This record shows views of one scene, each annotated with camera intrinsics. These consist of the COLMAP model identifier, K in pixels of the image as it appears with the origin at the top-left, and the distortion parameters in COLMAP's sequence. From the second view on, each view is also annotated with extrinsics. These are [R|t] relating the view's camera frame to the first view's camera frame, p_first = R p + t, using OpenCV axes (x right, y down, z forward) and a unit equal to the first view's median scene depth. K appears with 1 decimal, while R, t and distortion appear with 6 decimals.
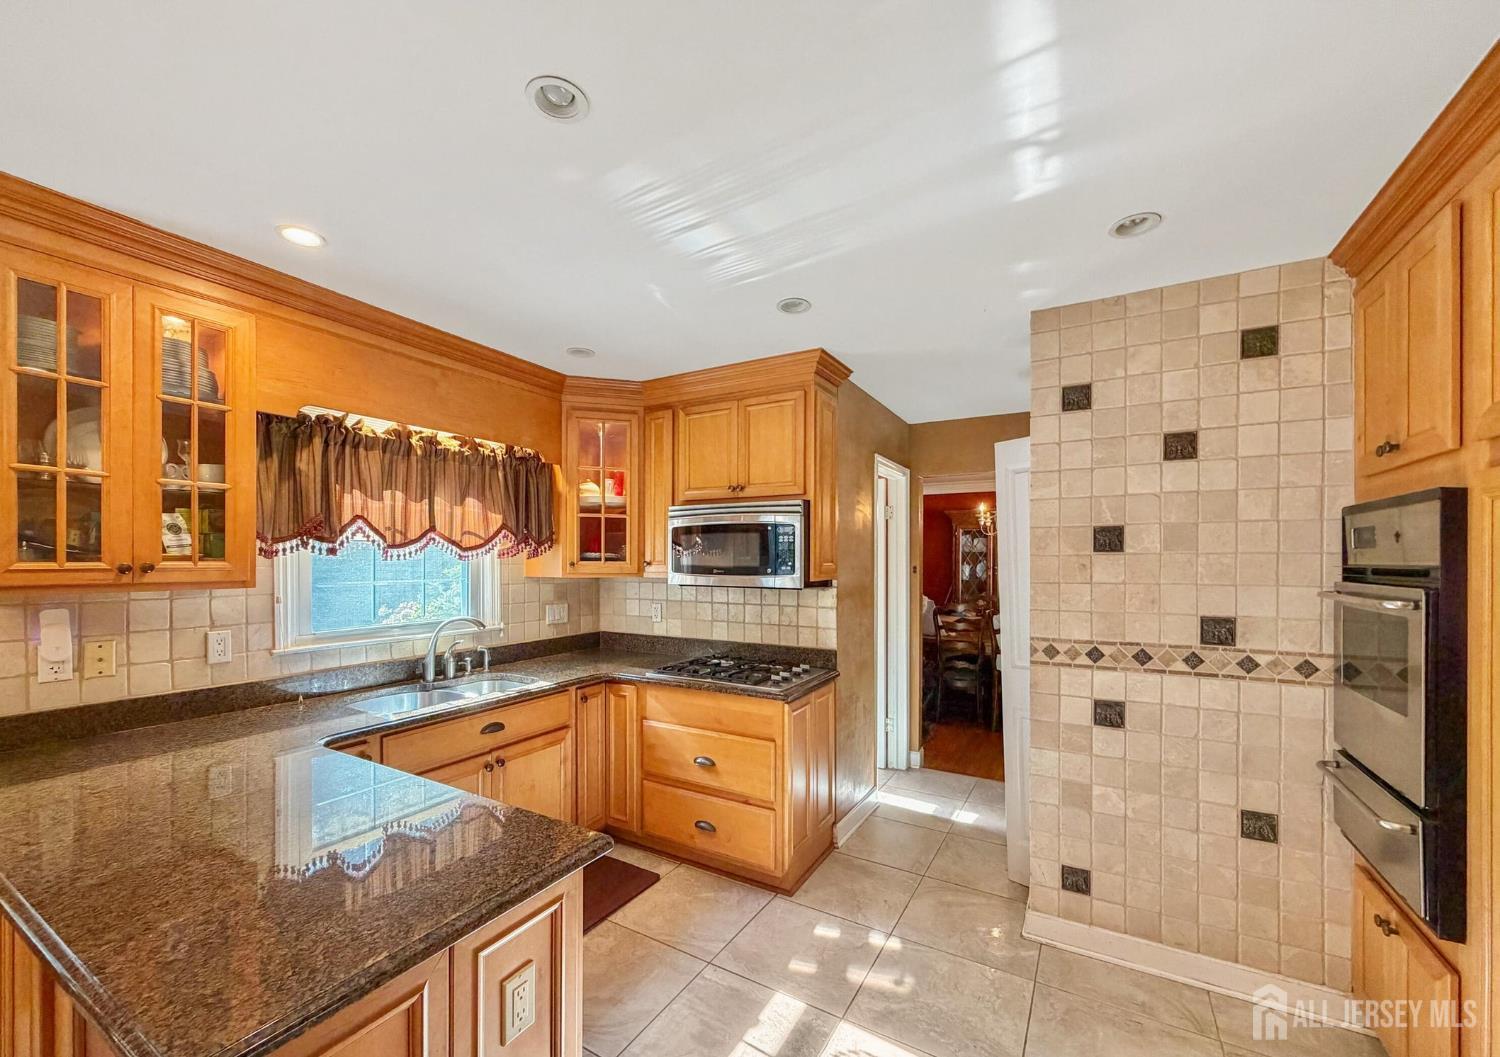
lens RADIAL K [[601.5, 0, 748.7], [0, 601.5, 560.4], [0, 0, 1]] dist [0.000075, 0.000053]
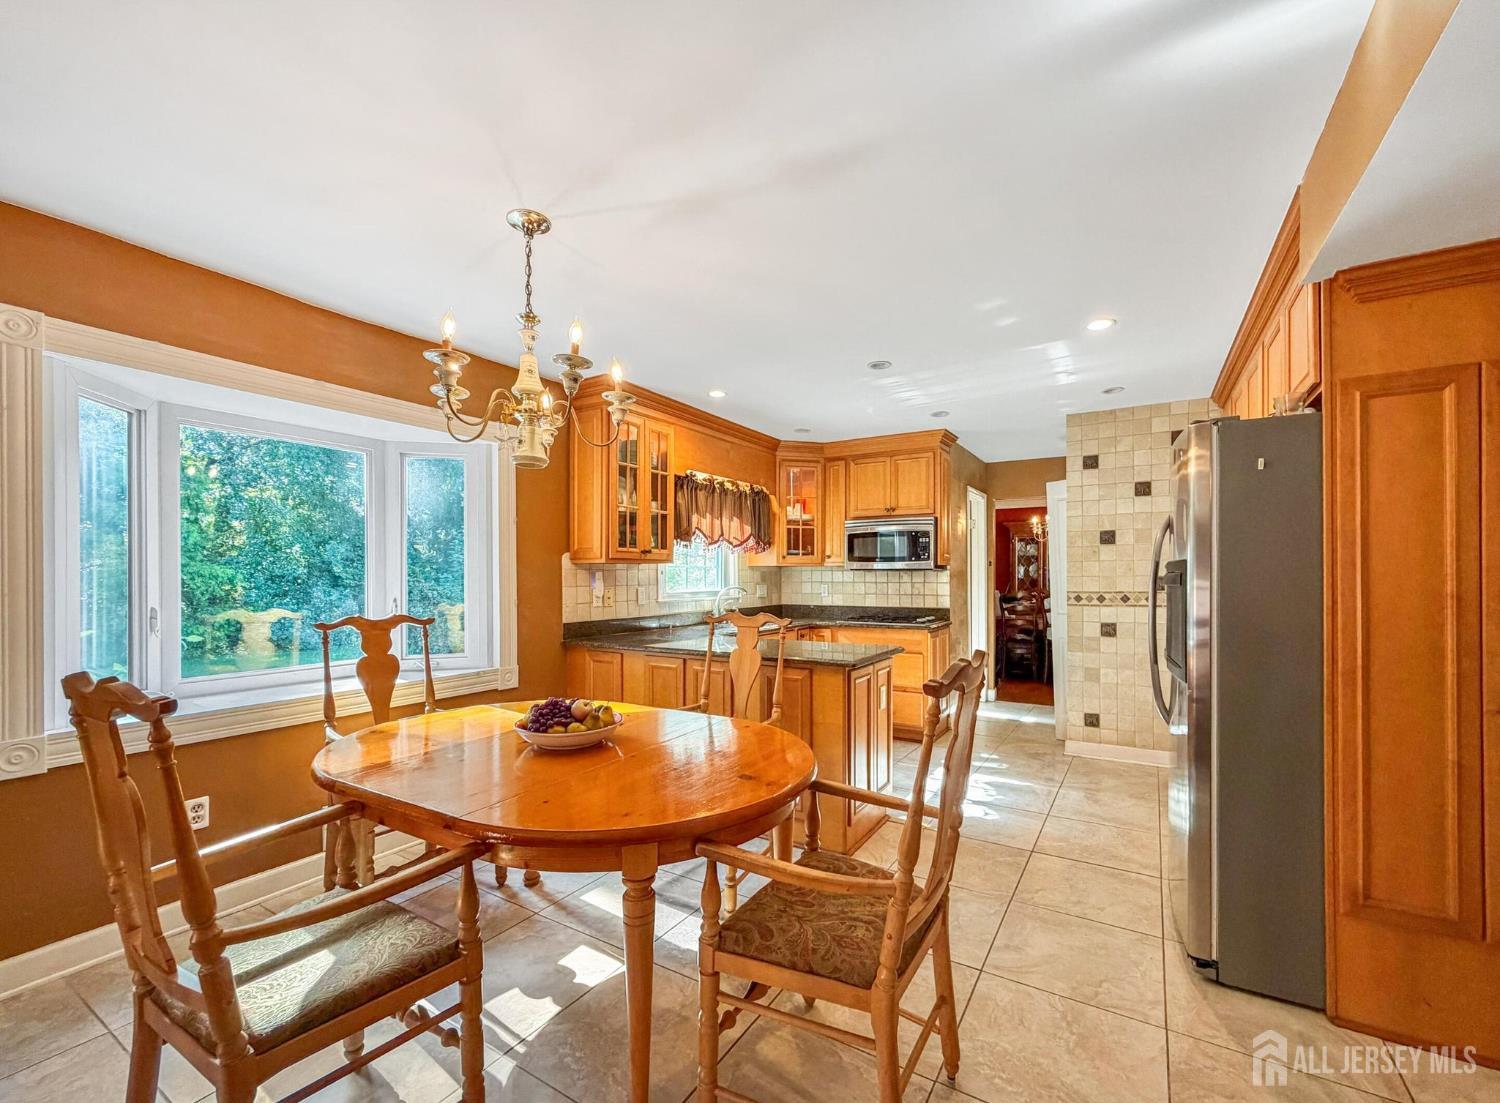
lens RADIAL K [[628.7, 0, 783.0], [0, 628.7, 574.7], [0, 0, 1]] dist [-0.001306, -0.000108]
pose [[0.999986, -0.005092, -0.001539, -0.338903], [0.005090, 0.999986, -0.001187, 0.063944], [0.001545, 0.001179, 0.999998, -0.788138]]
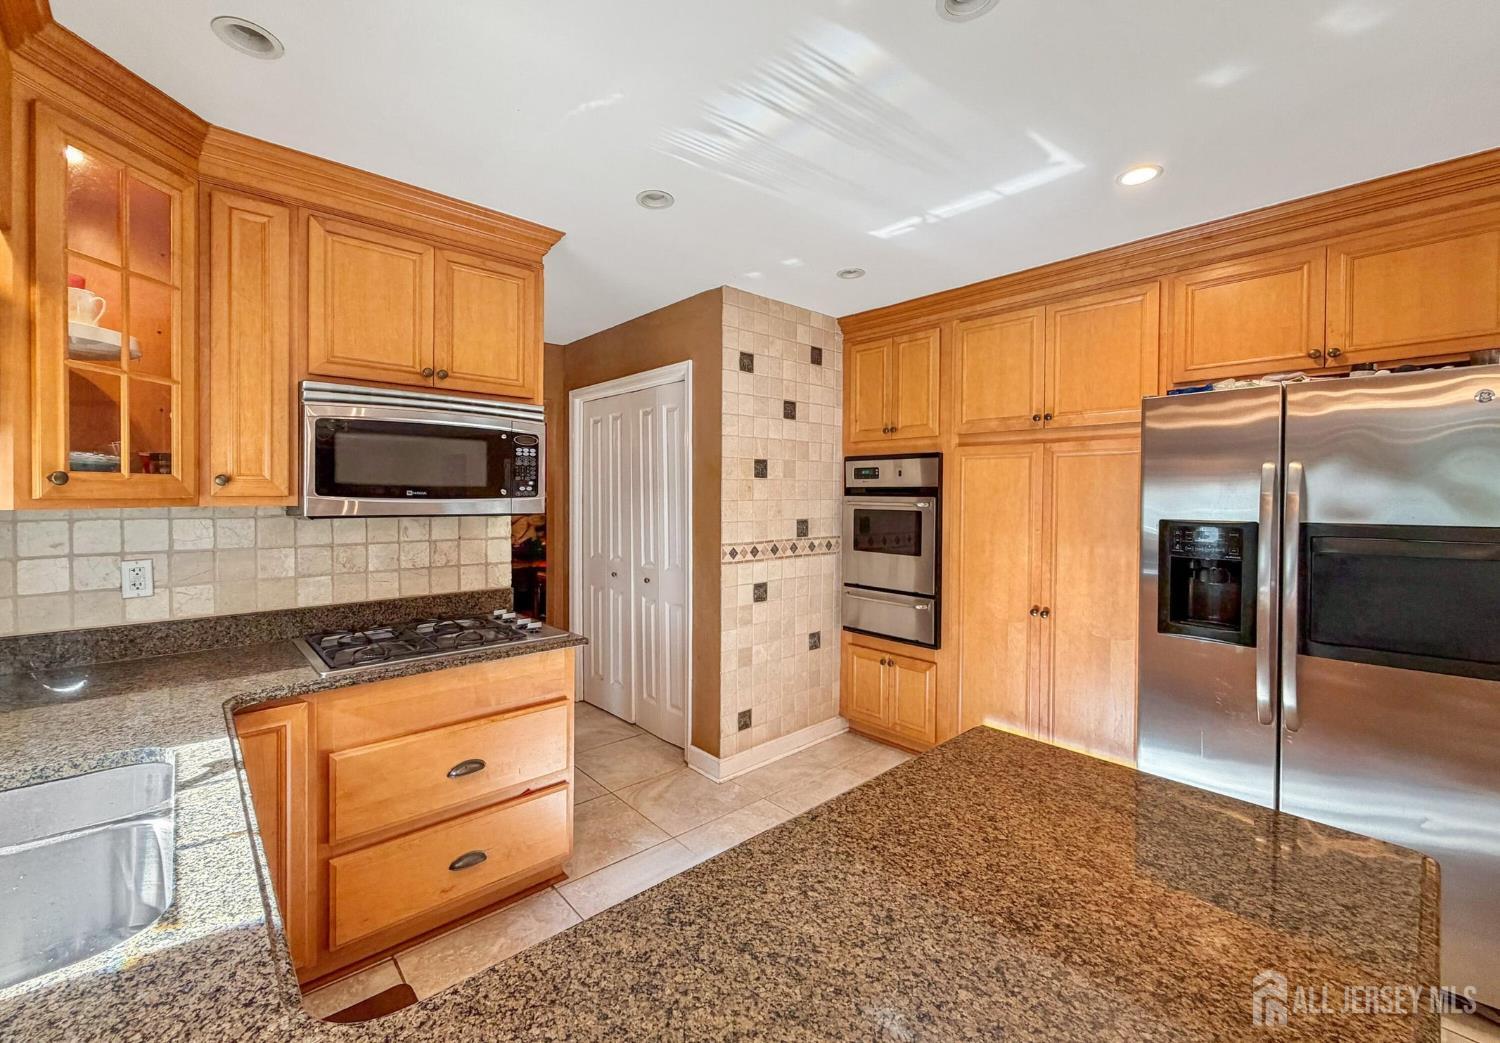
lens RADIAL K [[615.9, 0, 733.2], [0, 615.9, 500.7], [0, 0, 1]] dist [0.000368, 0.000023]
pose [[0.322223, -0.009808, 0.946613, -0.635379], [-0.002714, 0.999933, 0.011285, 0.019191], [-0.946660, -0.006205, 0.322175, 0.481437]]
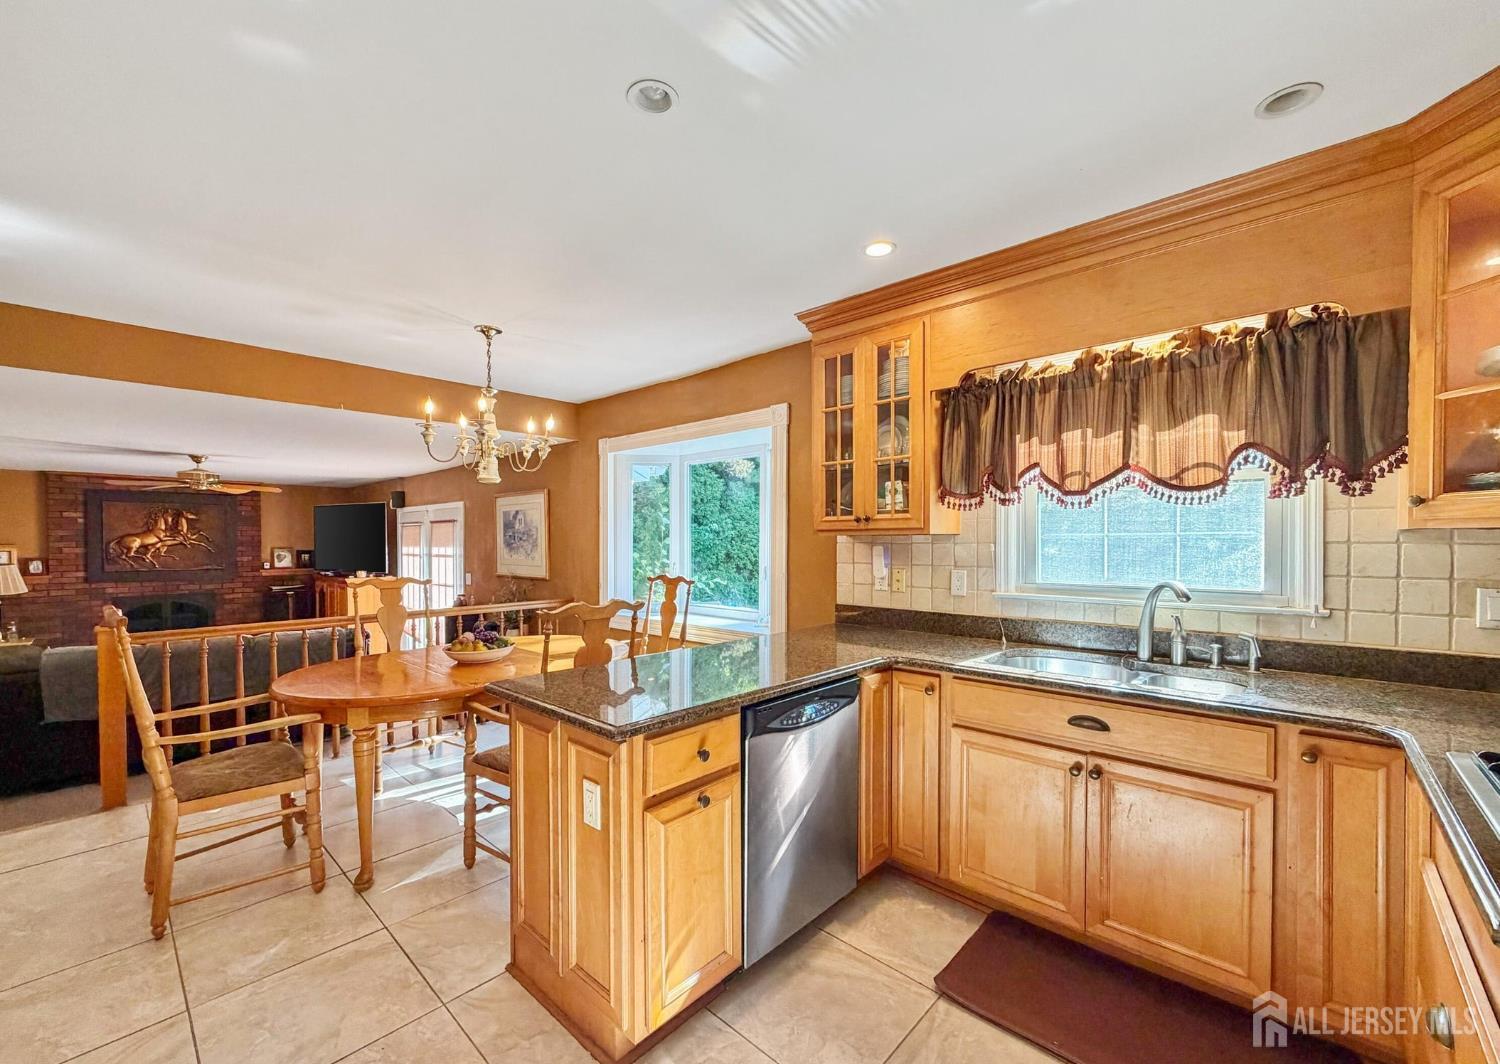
lens RADIAL K [[614.0, 0, 724.0], [0, 614.0, 551.9], [0, 0, 1]] dist [-0.000994, -0.000099]
pose [[-0.246878, 0.015511, -0.968923, 0.383107], [0.000079, 0.999872, 0.015986, 0.046067], [0.969047, 0.003870, -0.246847, 0.666140]]
